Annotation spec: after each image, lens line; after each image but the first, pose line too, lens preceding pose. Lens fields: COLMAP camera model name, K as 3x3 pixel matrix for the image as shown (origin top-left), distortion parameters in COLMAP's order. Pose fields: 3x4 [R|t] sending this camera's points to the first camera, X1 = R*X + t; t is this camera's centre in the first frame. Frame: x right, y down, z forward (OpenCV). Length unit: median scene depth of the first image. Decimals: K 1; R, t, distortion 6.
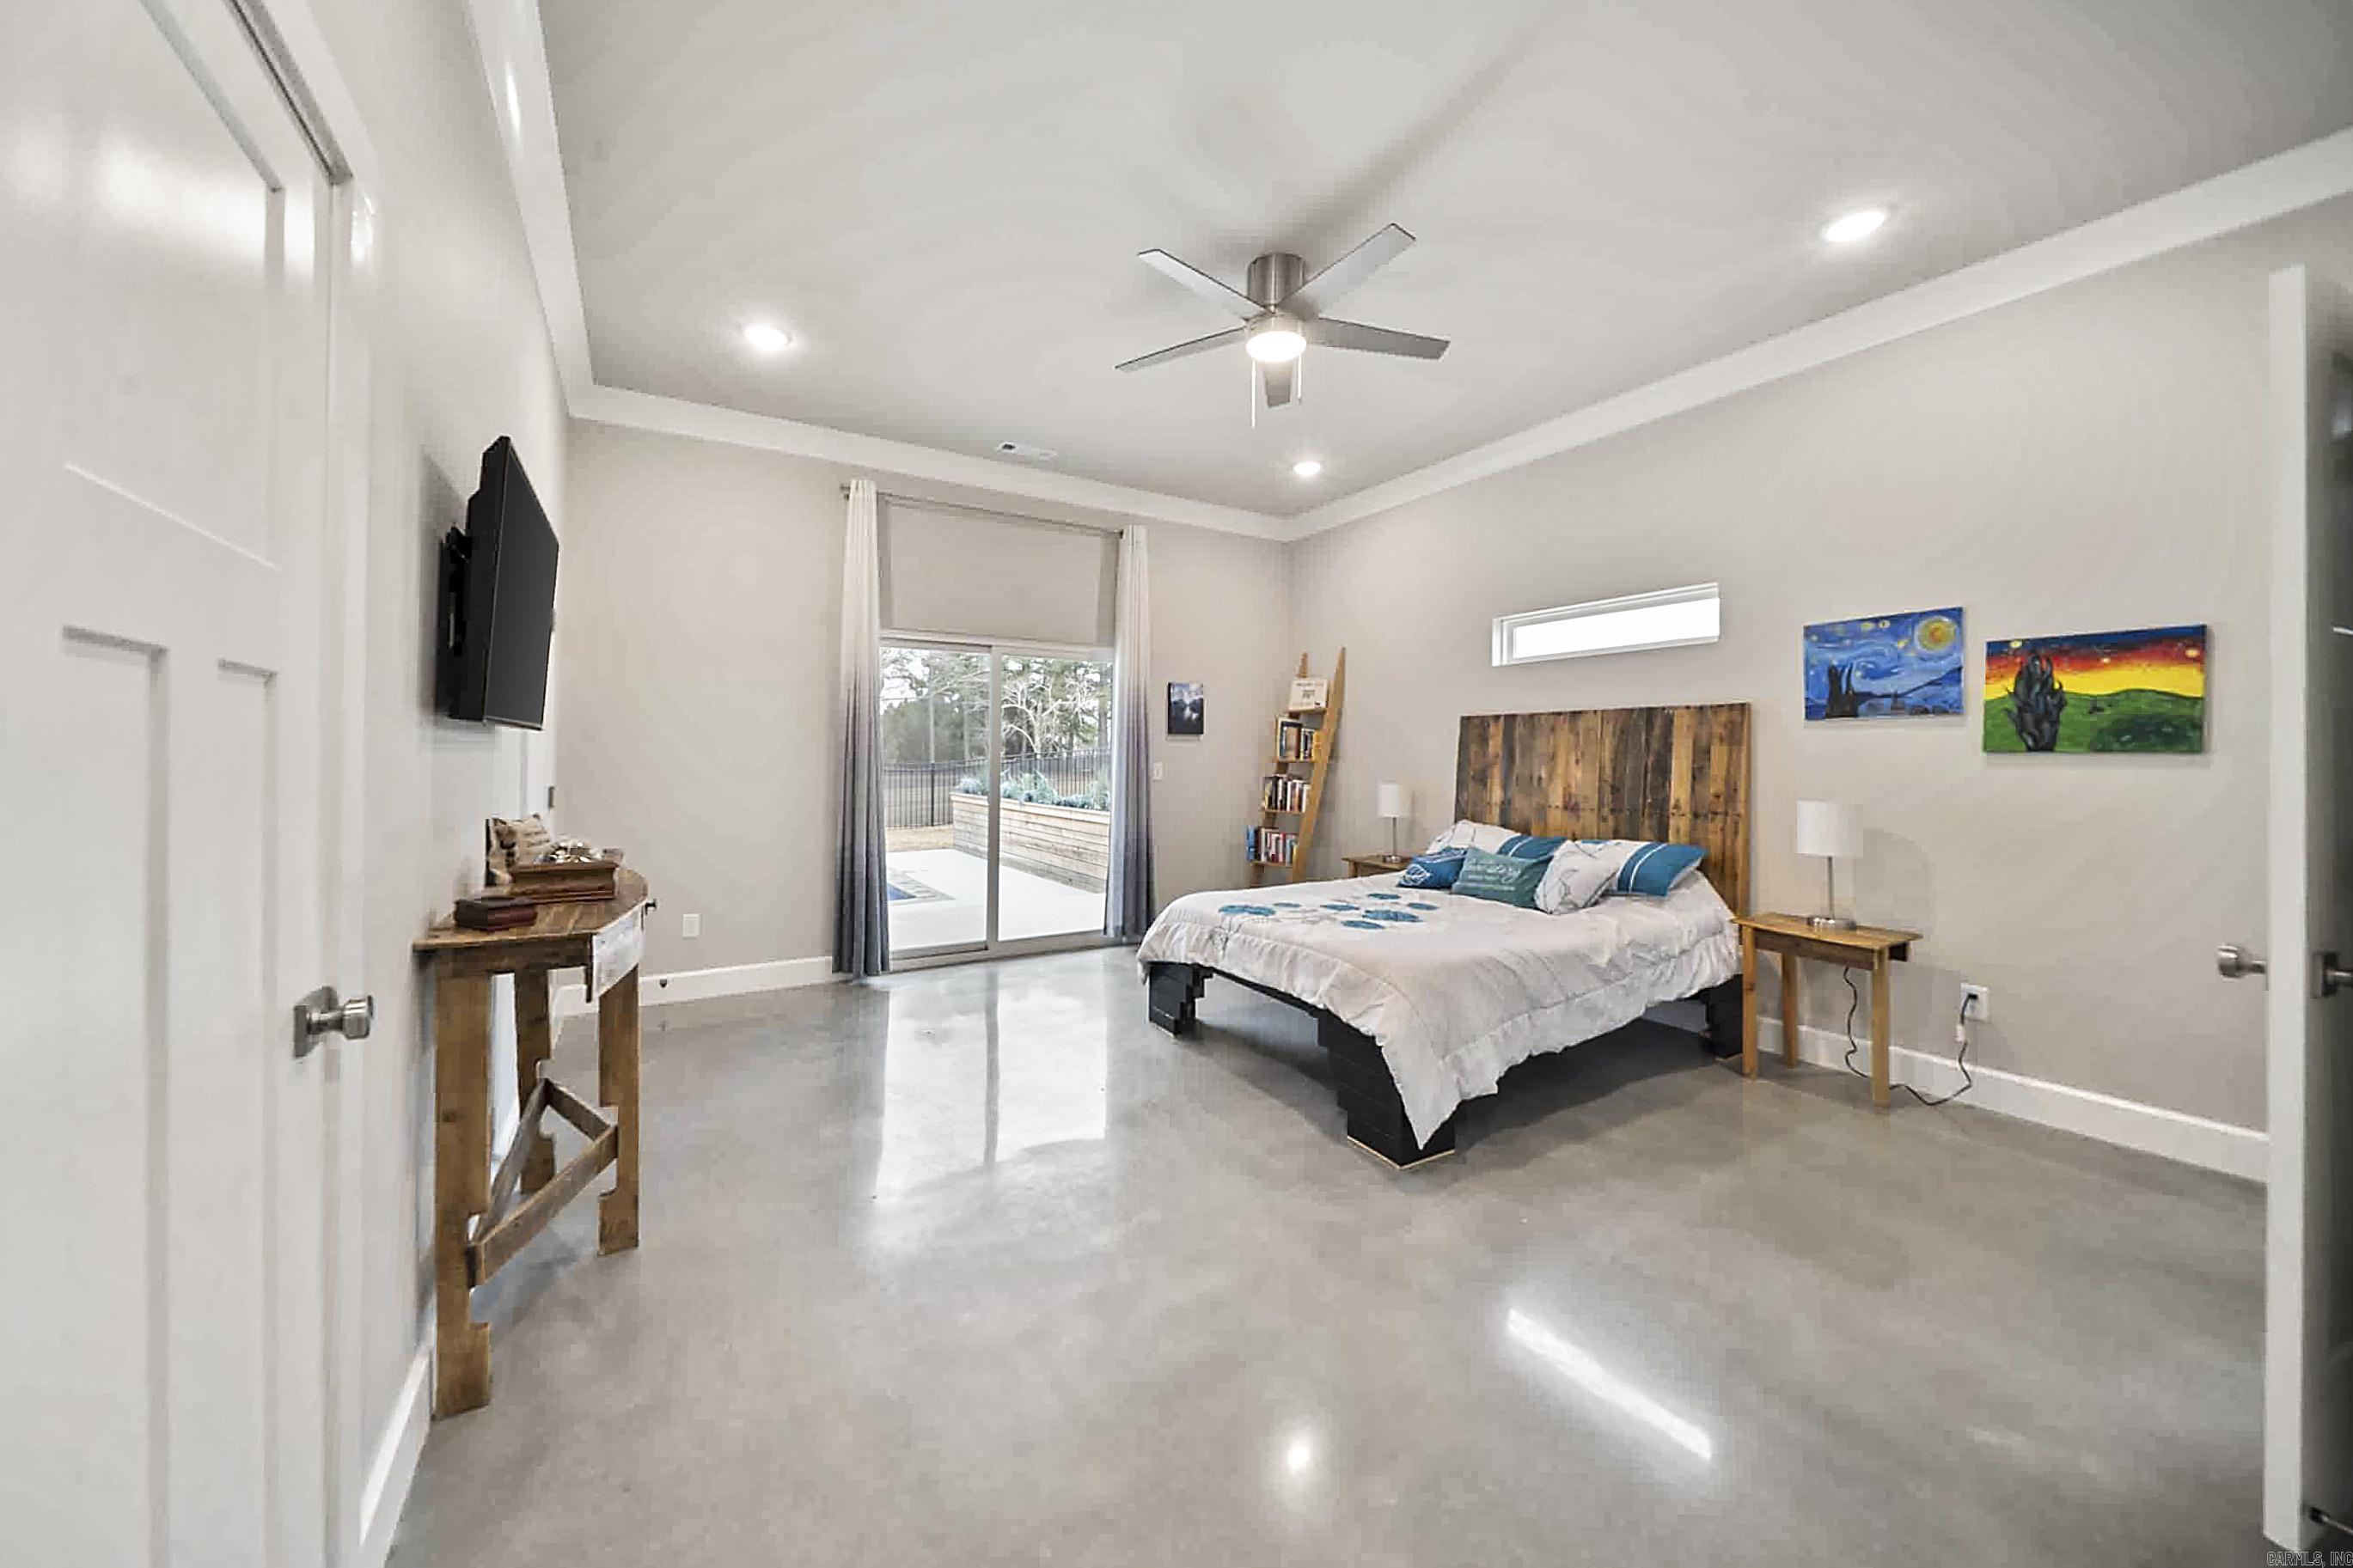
lens RADIAL K [[845.8, 0, 1166.6], [0, 845.8, 770.6], [0, 0, 1]] dist [0.000143, -0.000059]
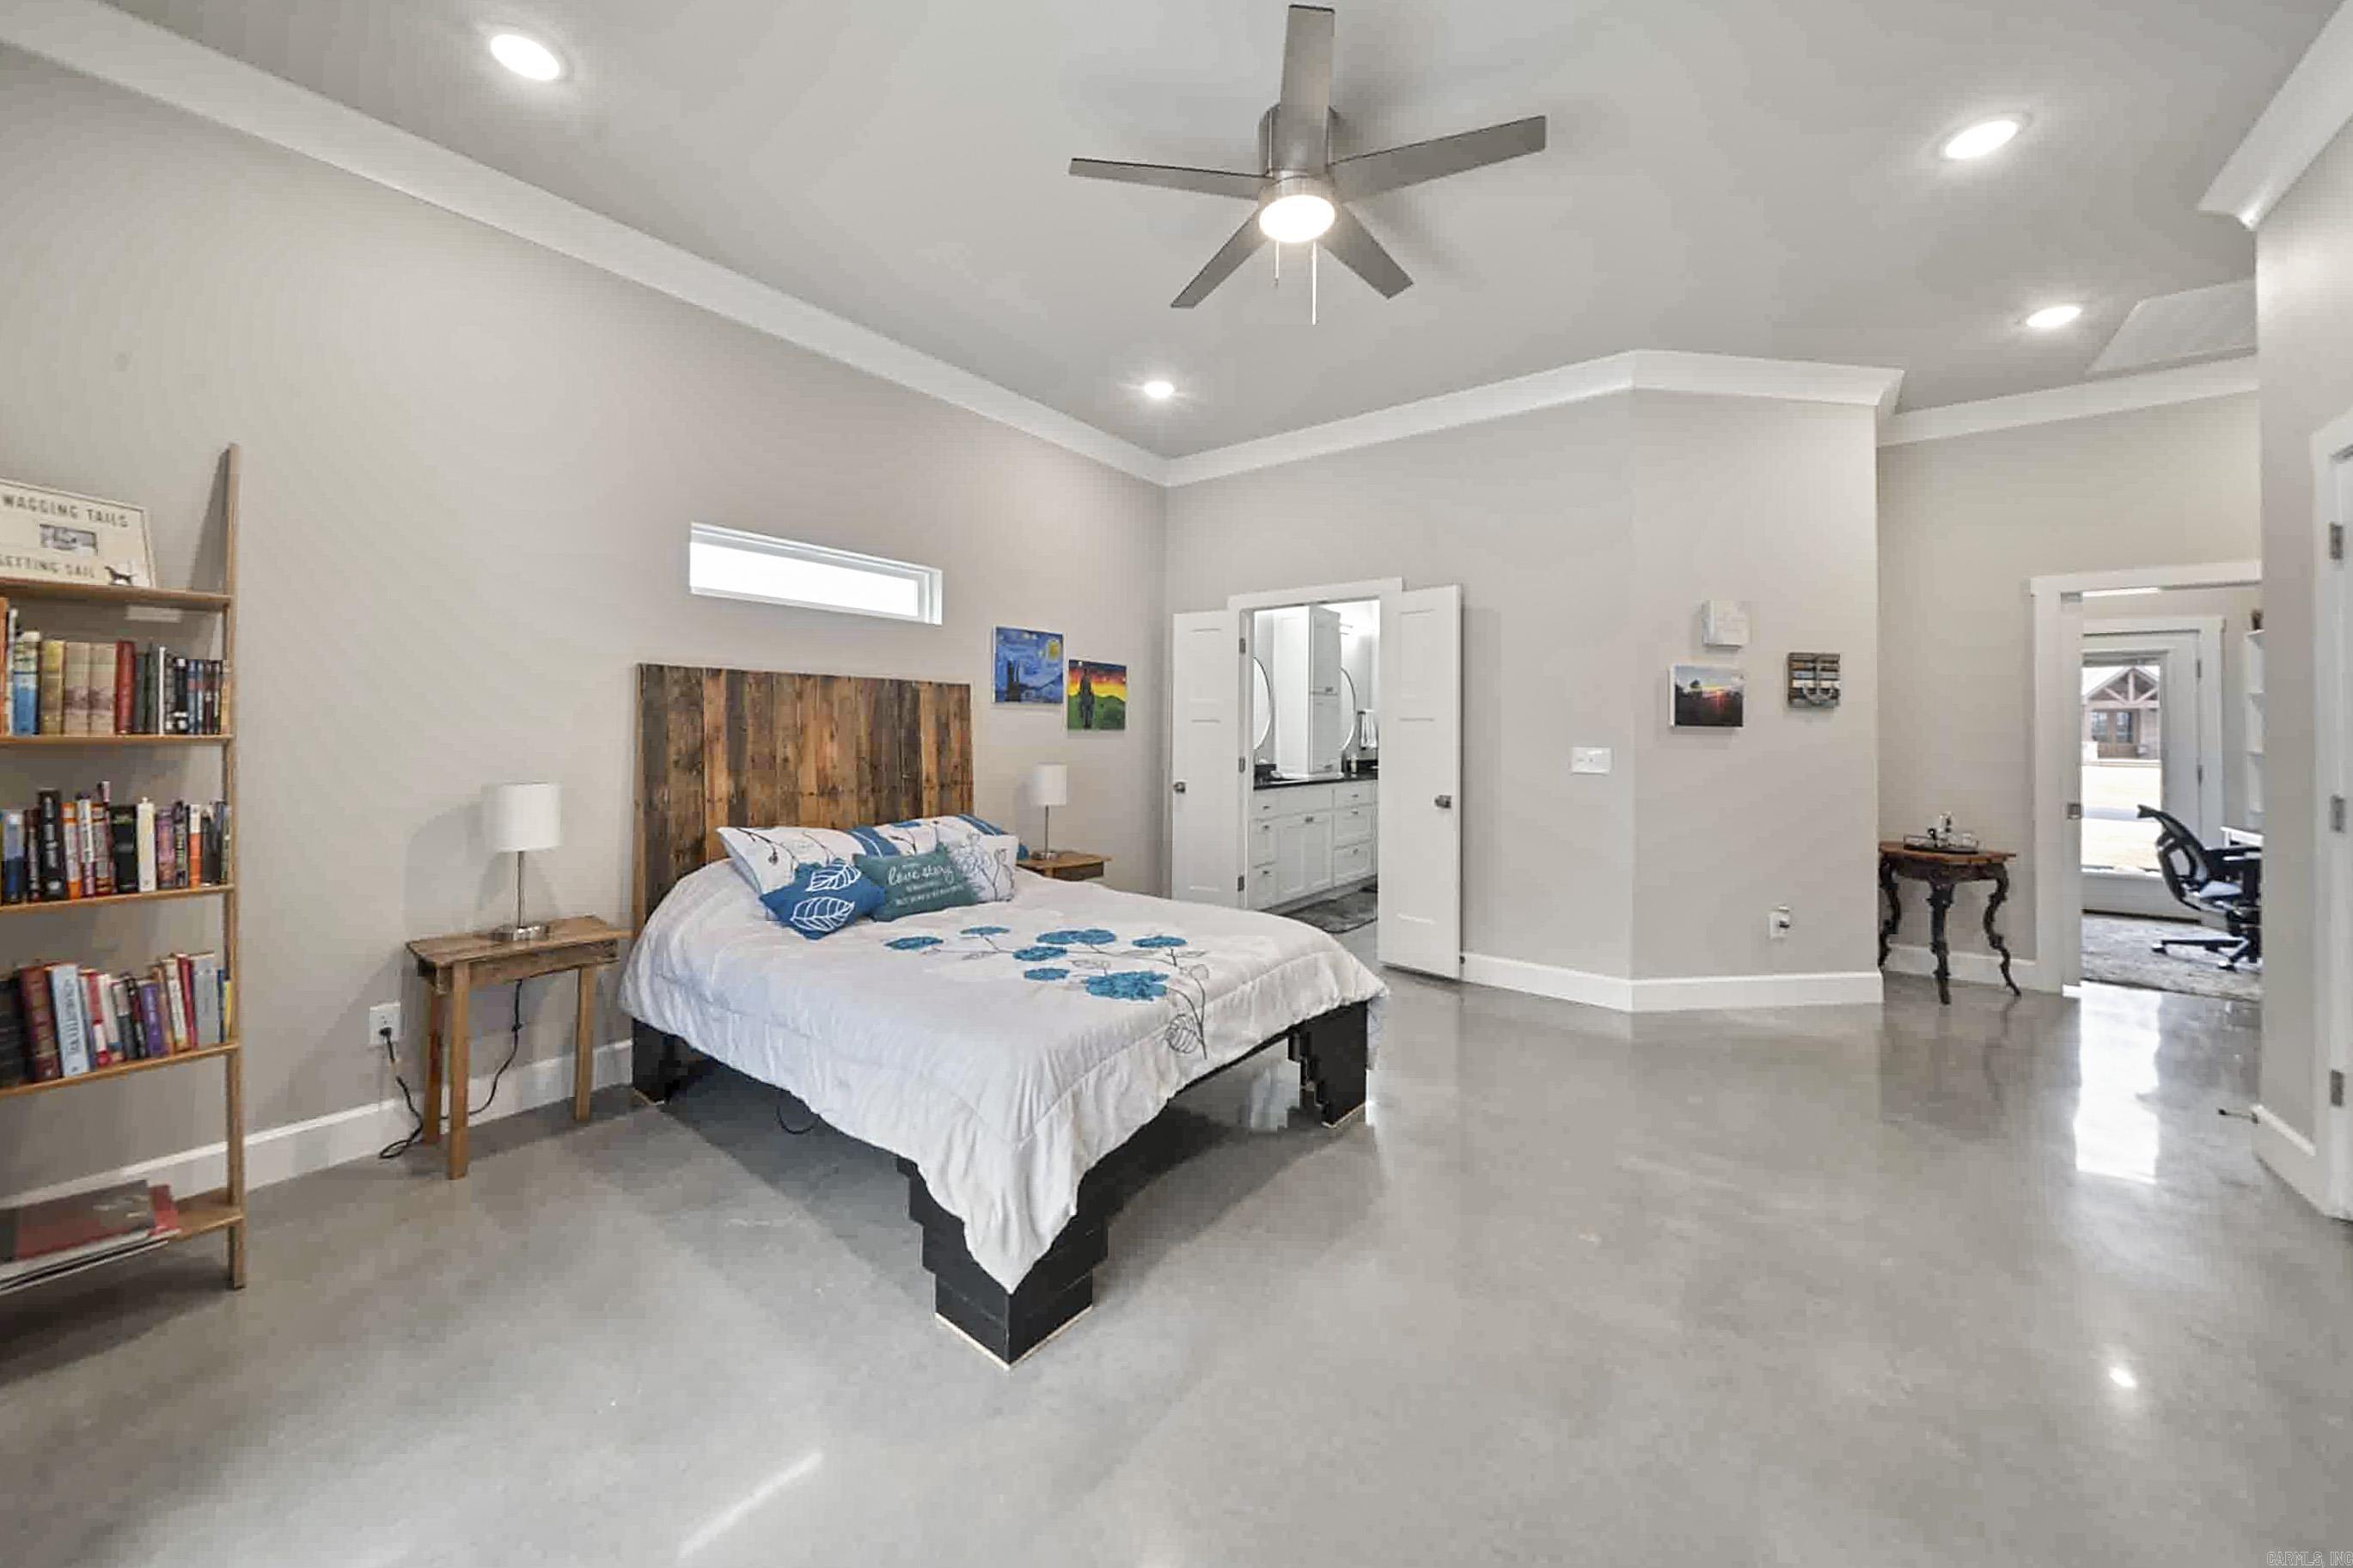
lens RADIAL K [[825.6, 0, 1178.6], [0, 825.6, 733.6], [0, 0, 1]] dist [-0.000031, -0.000002]
pose [[-0.349506, -0.006543, 0.936911, -0.438522], [0.007590, 0.999923, 0.009815, -0.021016], [-0.936903, 0.010542, -0.349430, 1.068770]]
